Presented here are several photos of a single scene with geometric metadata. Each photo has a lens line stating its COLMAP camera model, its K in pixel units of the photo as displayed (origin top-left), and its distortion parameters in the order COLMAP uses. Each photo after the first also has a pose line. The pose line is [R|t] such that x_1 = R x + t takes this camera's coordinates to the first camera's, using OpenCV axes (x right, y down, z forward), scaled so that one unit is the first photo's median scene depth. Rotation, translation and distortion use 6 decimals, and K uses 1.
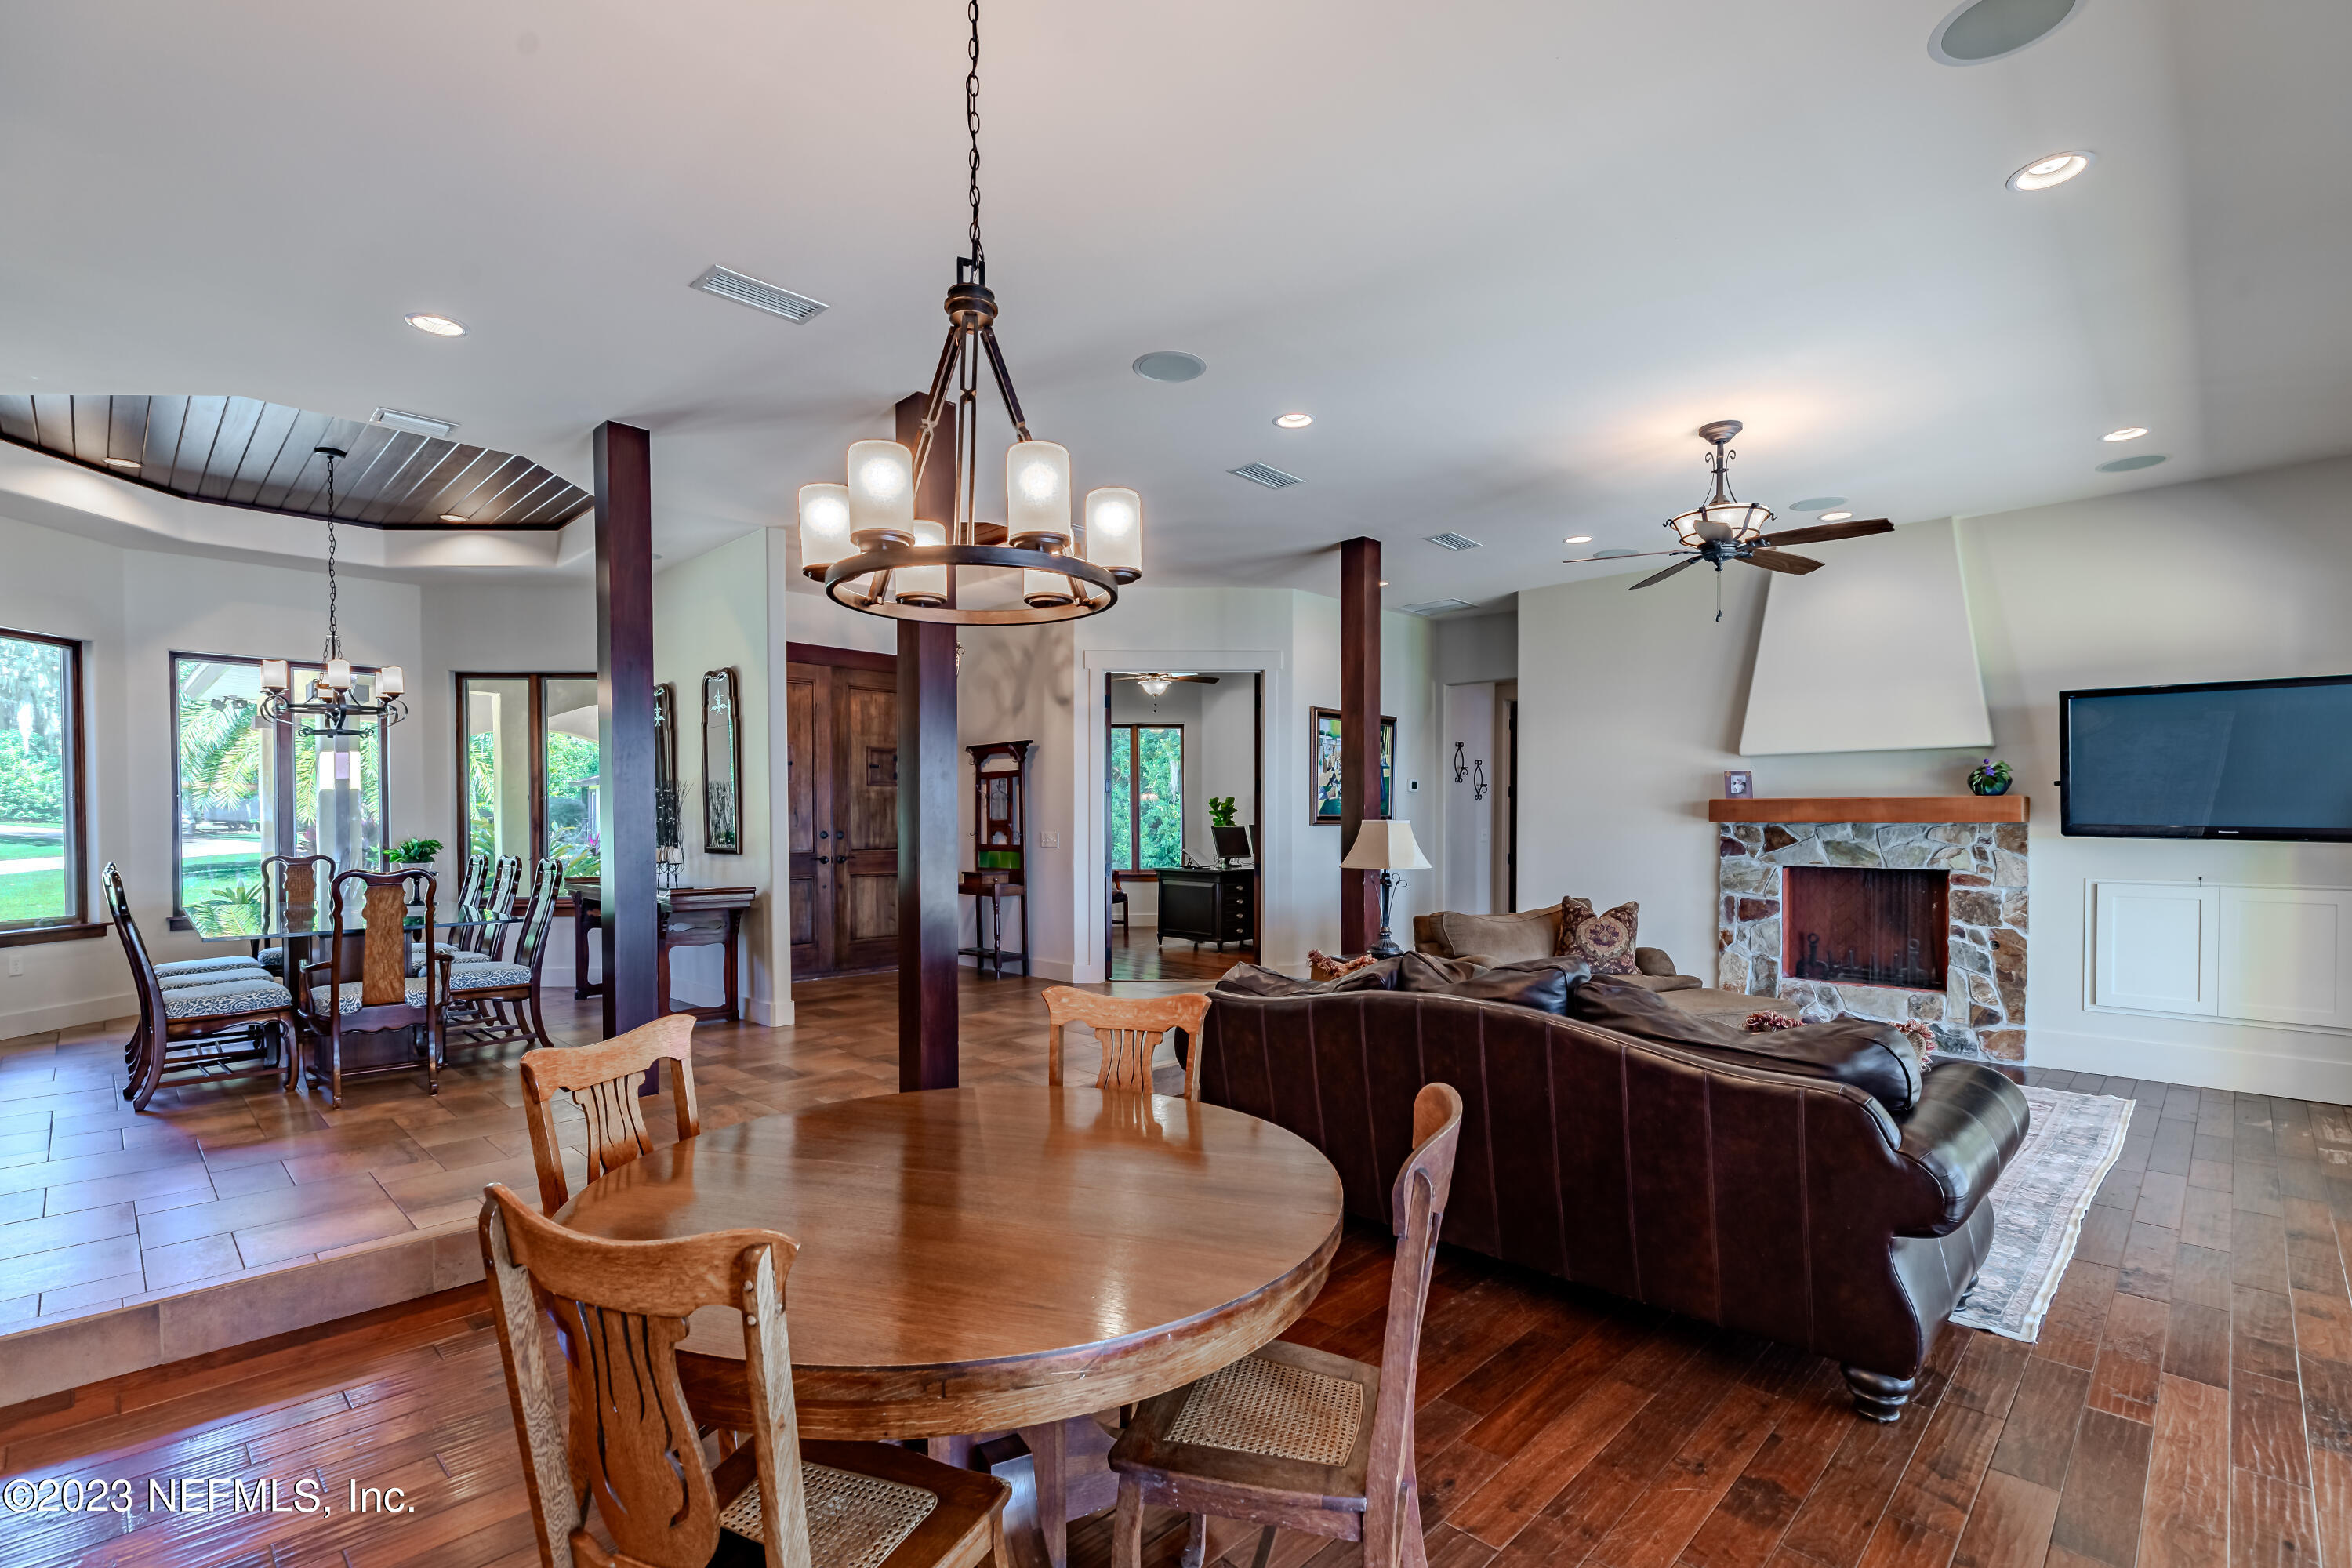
lens RADIAL K [[1076.7, 0, 1174.0], [0, 1076.7, 837.0], [0, 0, 1]] dist [0.003816, 0.000814]
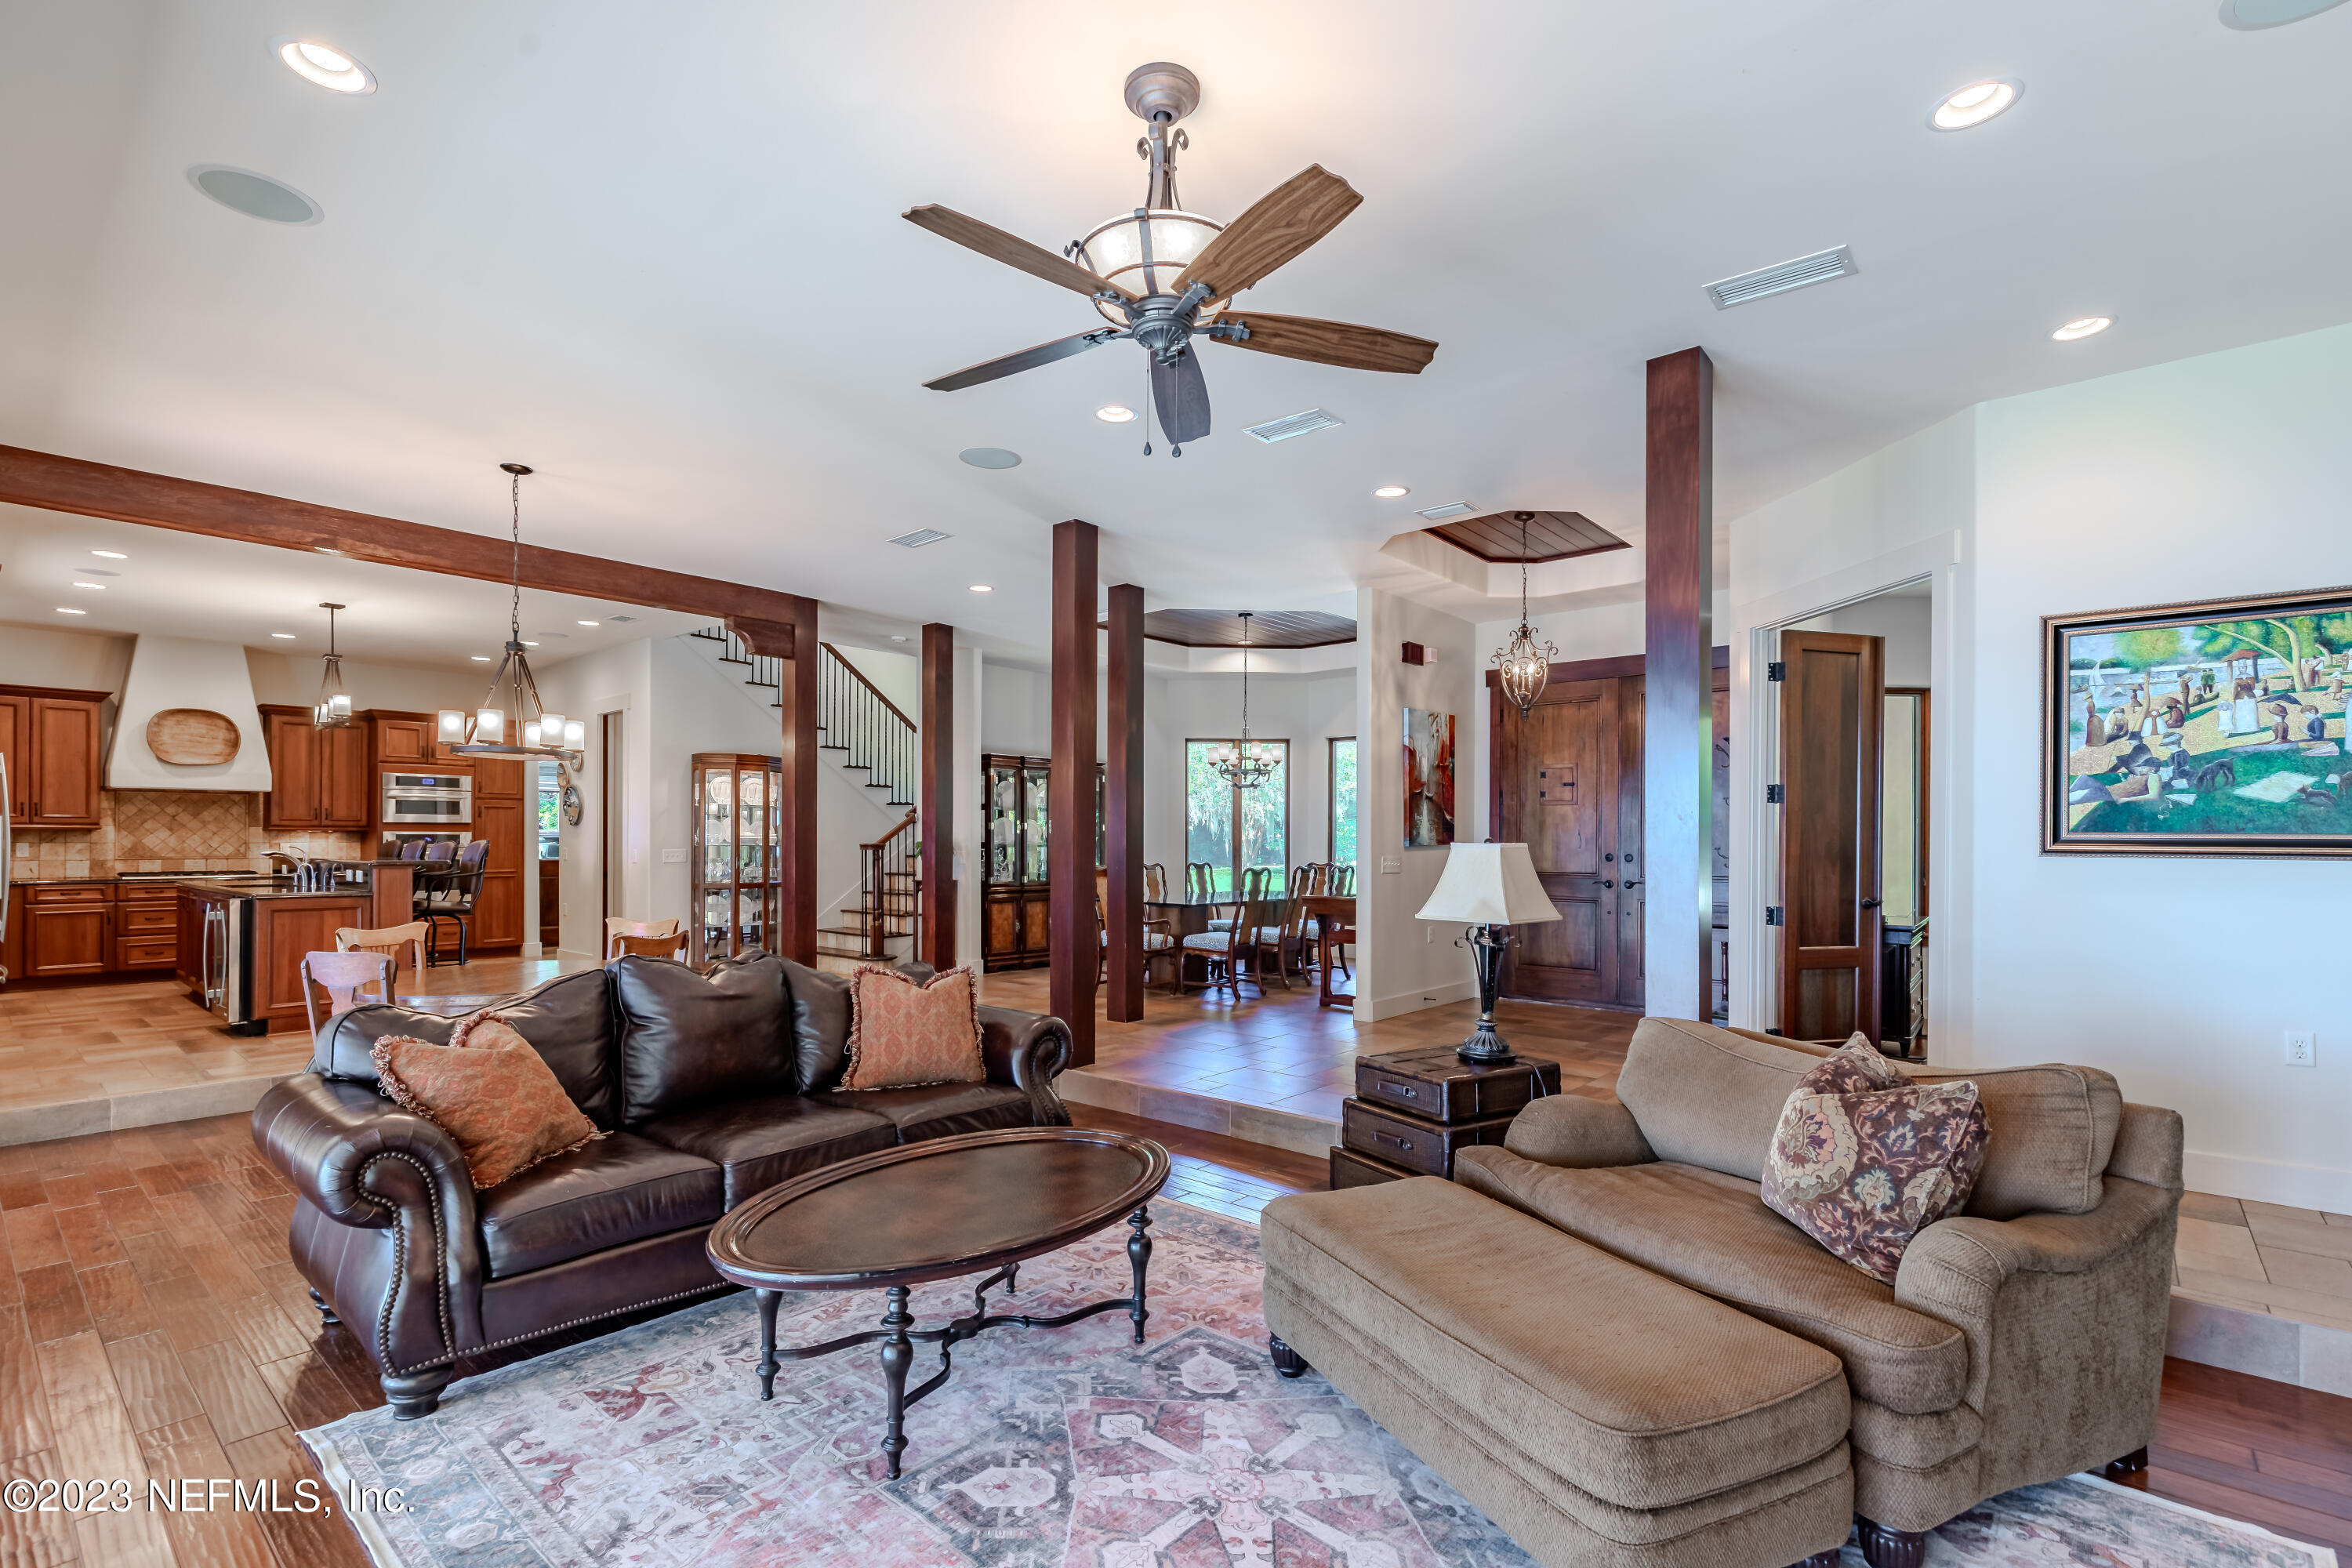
lens RADIAL K [[1076.7, 0, 1177.8], [0, 1076.7, 839.7], [0, 0, 1]] dist [0.003816, 0.000814]
pose [[0.064038, 0.001044, -0.997947, 0.708607], [-0.020631, 0.999787, -0.000278, -0.011823], [0.997734, 0.020606, 0.064046, 0.678266]]
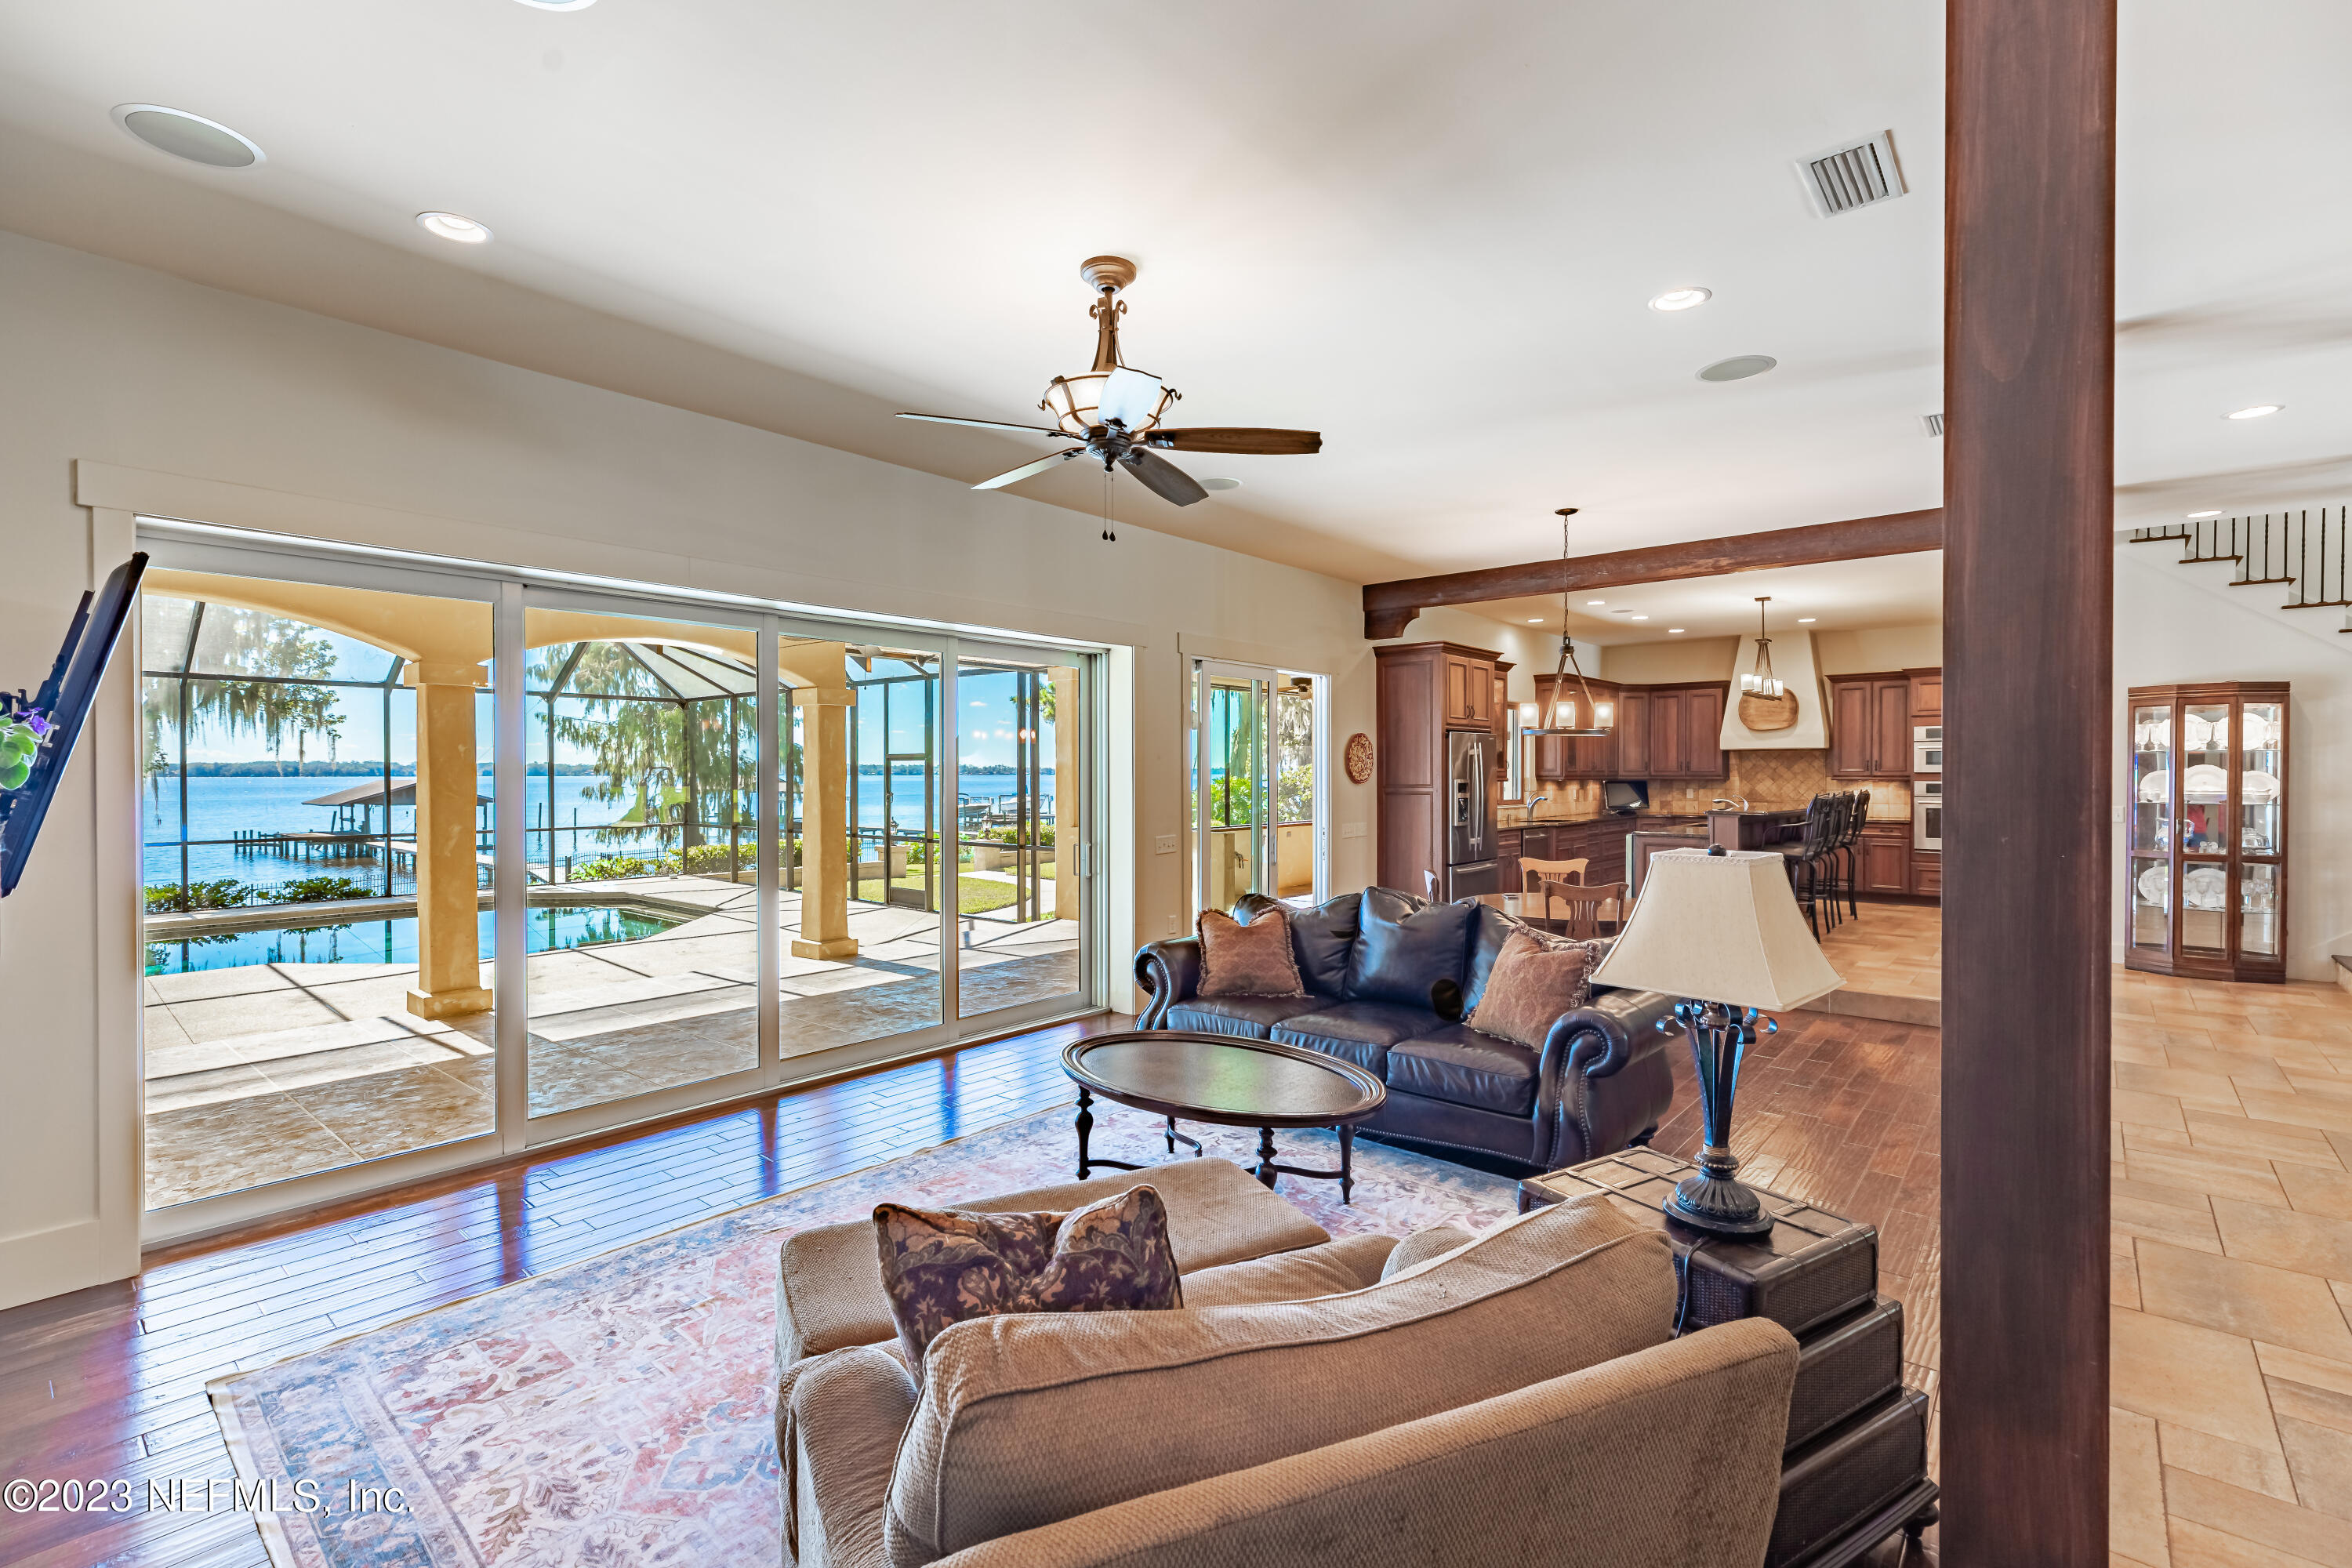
lens RADIAL K [[1076.7, 0, 1181.0], [0, 1076.7, 776.1], [0, 0, 1]] dist [0.003816, 0.000814]
pose [[-0.996982, 0.002065, -0.077600, 0.356707], [0.000356, 0.999757, 0.022030, -0.044391], [0.077627, 0.021935, -0.996741, 1.188457]]
